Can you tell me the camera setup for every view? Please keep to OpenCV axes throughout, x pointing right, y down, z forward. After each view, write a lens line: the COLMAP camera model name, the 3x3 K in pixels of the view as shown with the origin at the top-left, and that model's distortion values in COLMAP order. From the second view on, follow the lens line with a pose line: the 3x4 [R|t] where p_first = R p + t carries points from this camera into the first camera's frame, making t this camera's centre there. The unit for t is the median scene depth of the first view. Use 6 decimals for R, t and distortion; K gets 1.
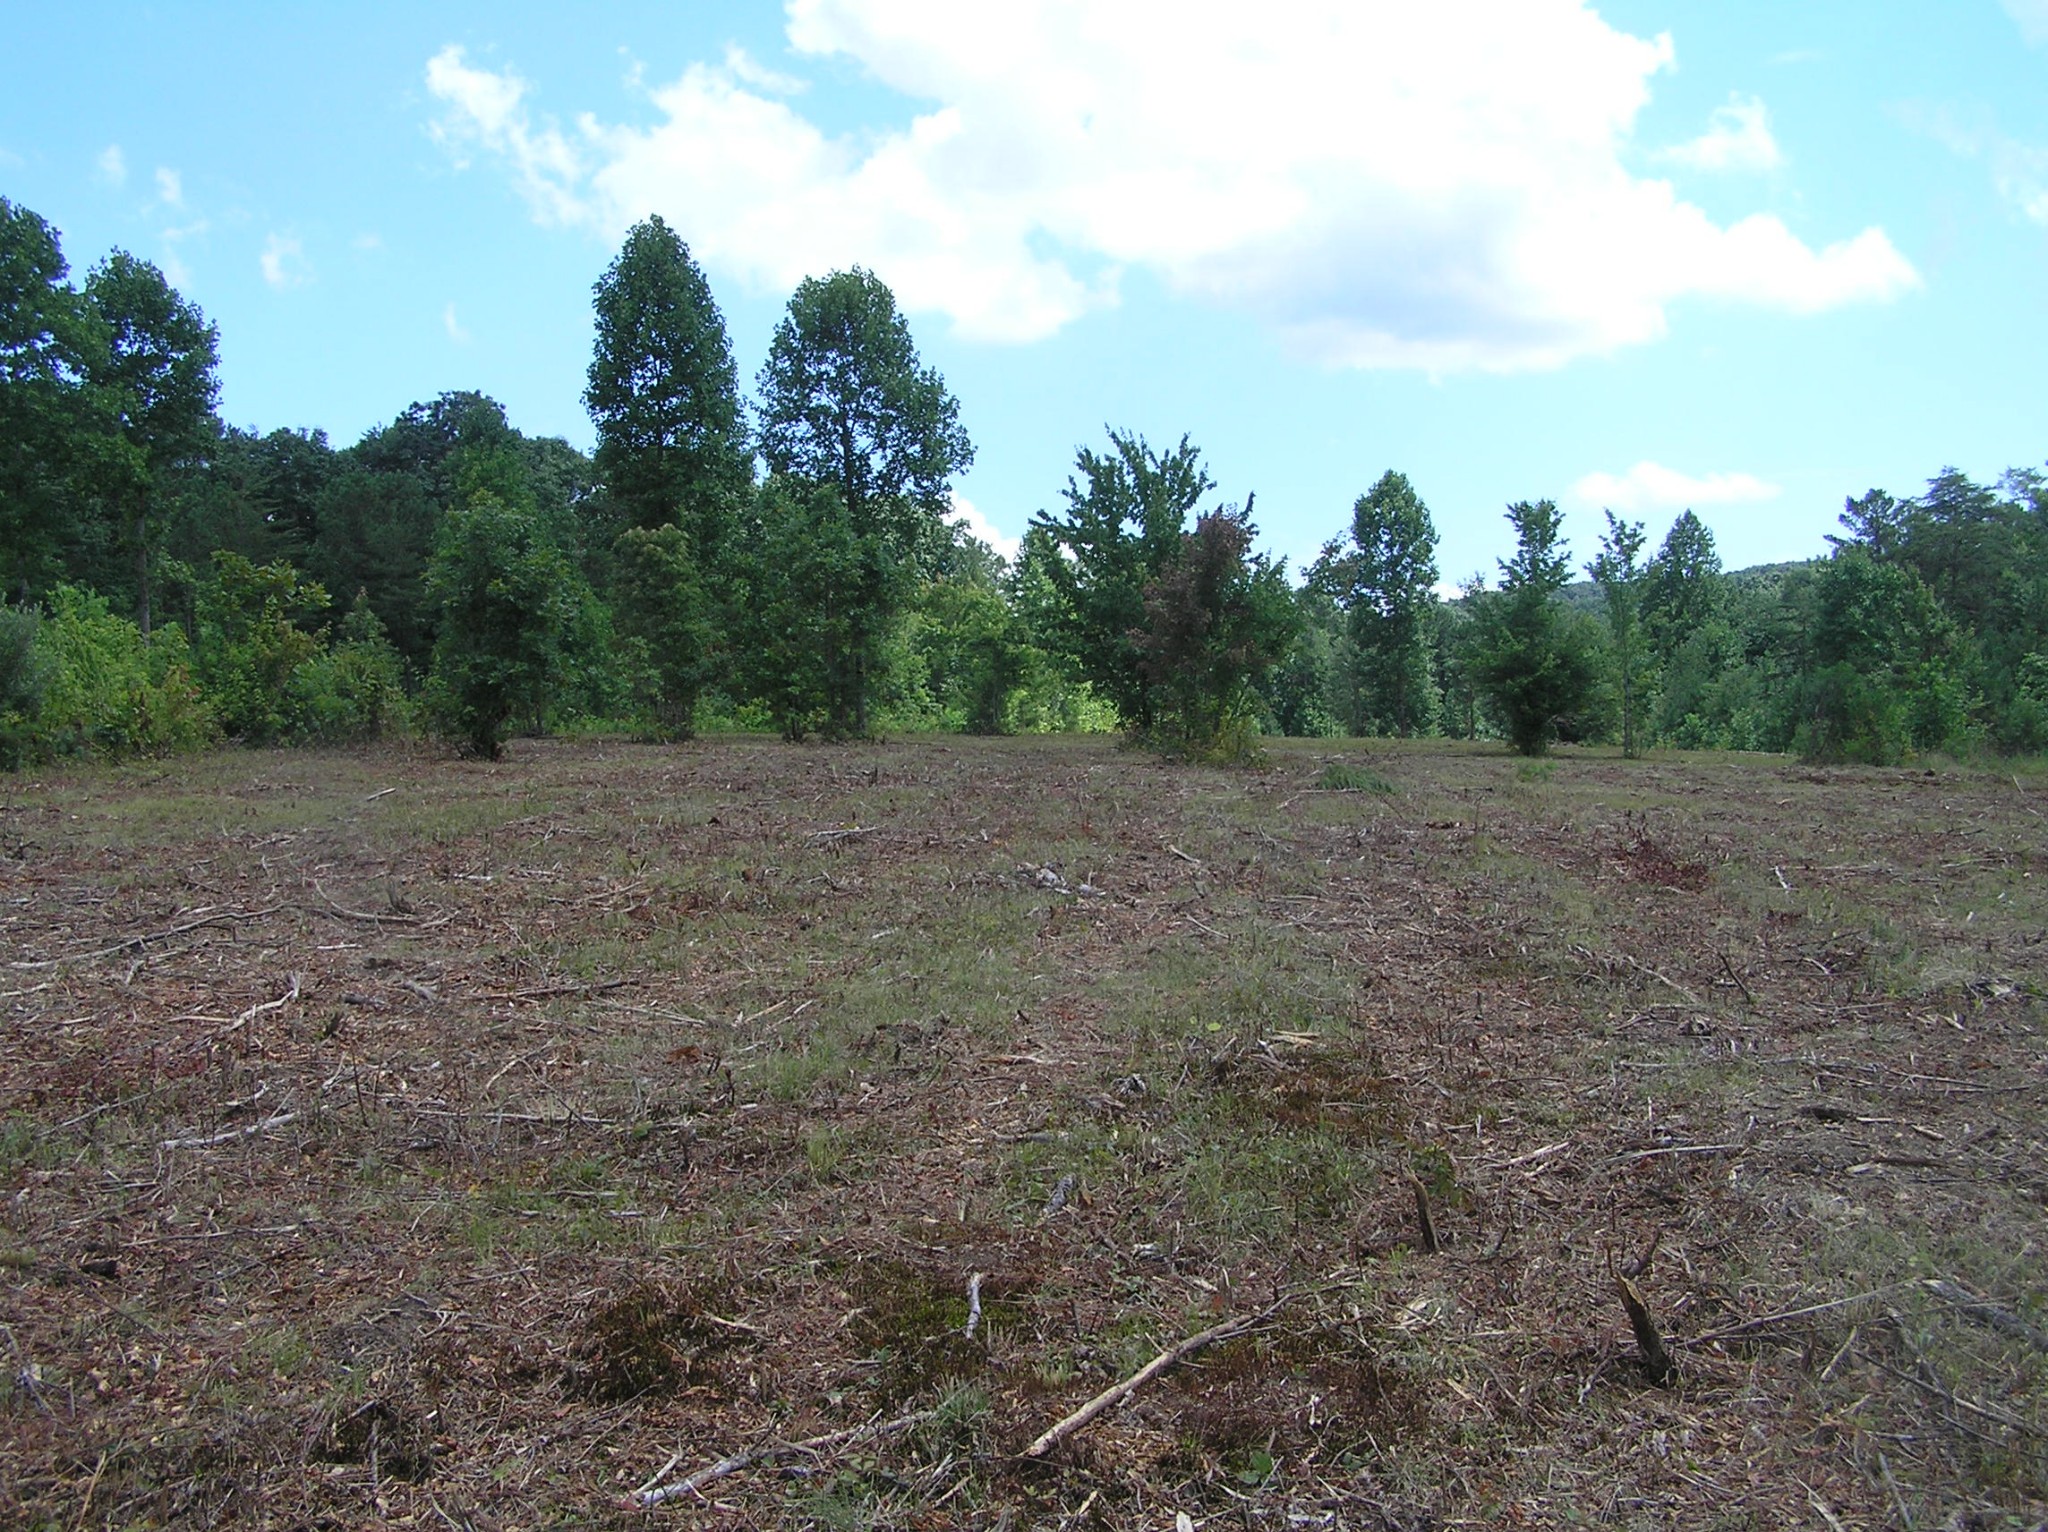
lens RADIAL K [[2290.6, 0, 1043.3], [0, 2290.6, 767.9], [0, 0, 1]] dist [-0.103558, 0.000000]
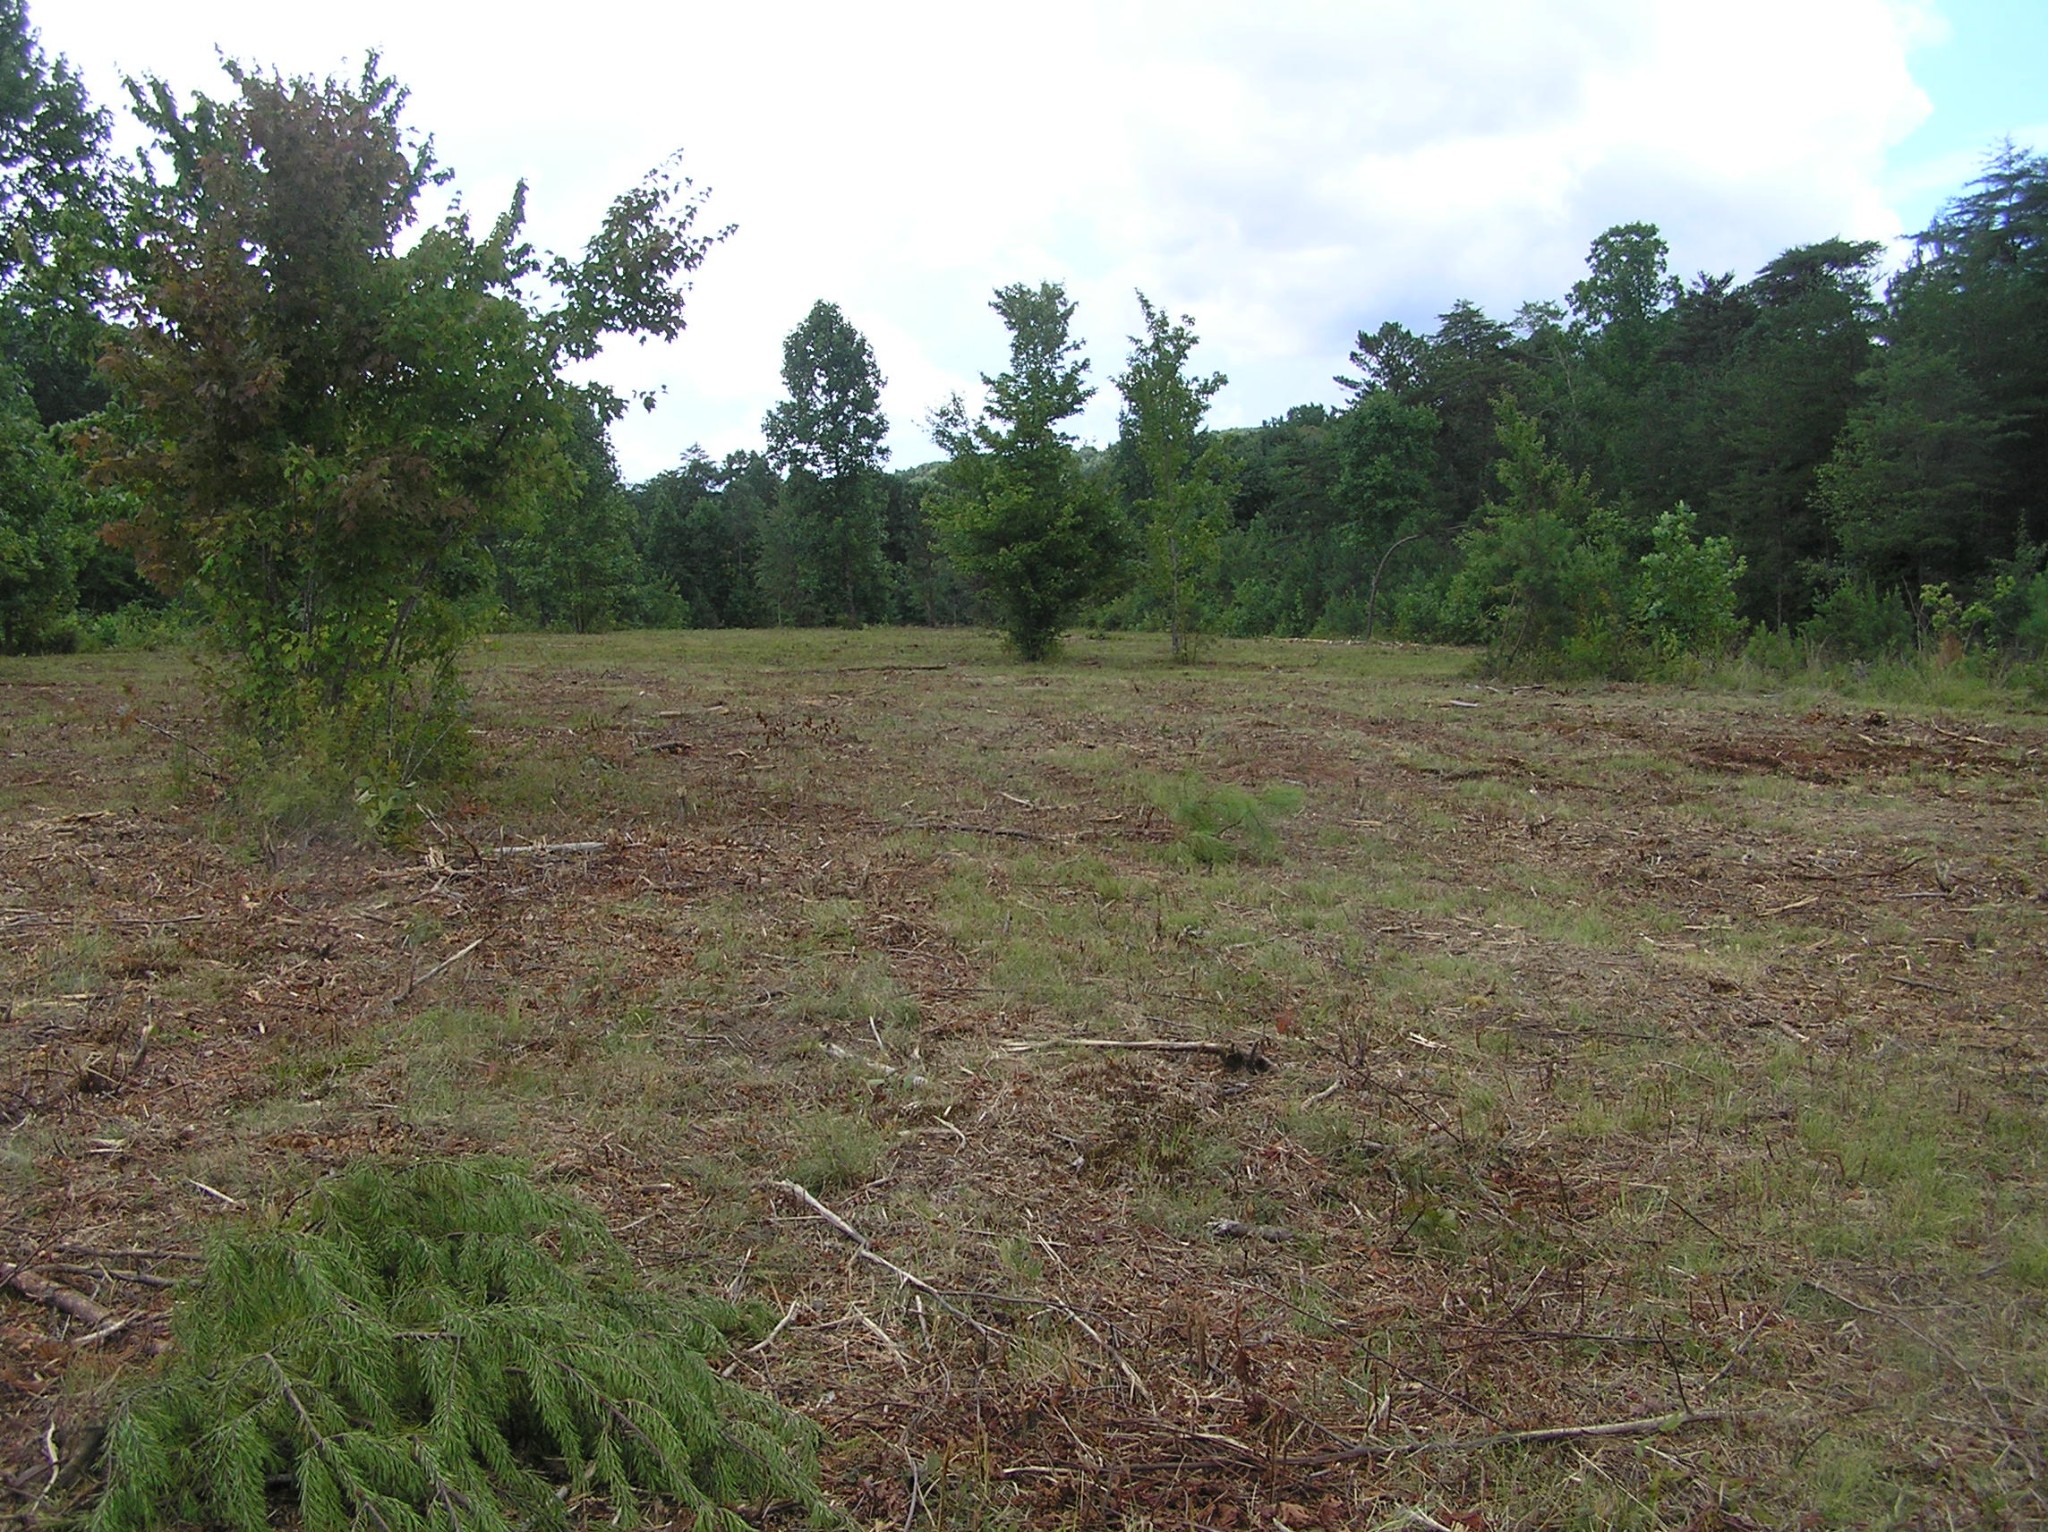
lens RADIAL K [[2290.6, 0, 1022.5], [0, 2290.6, 765.3], [0, 0, 1]] dist [-0.103558, 0.000000]
pose [[0.973347, -0.039347, 0.225936, 0.055472], [0.027446, 0.998077, 0.055575, -0.013062], [-0.227688, -0.047893, 0.972556, 0.343134]]
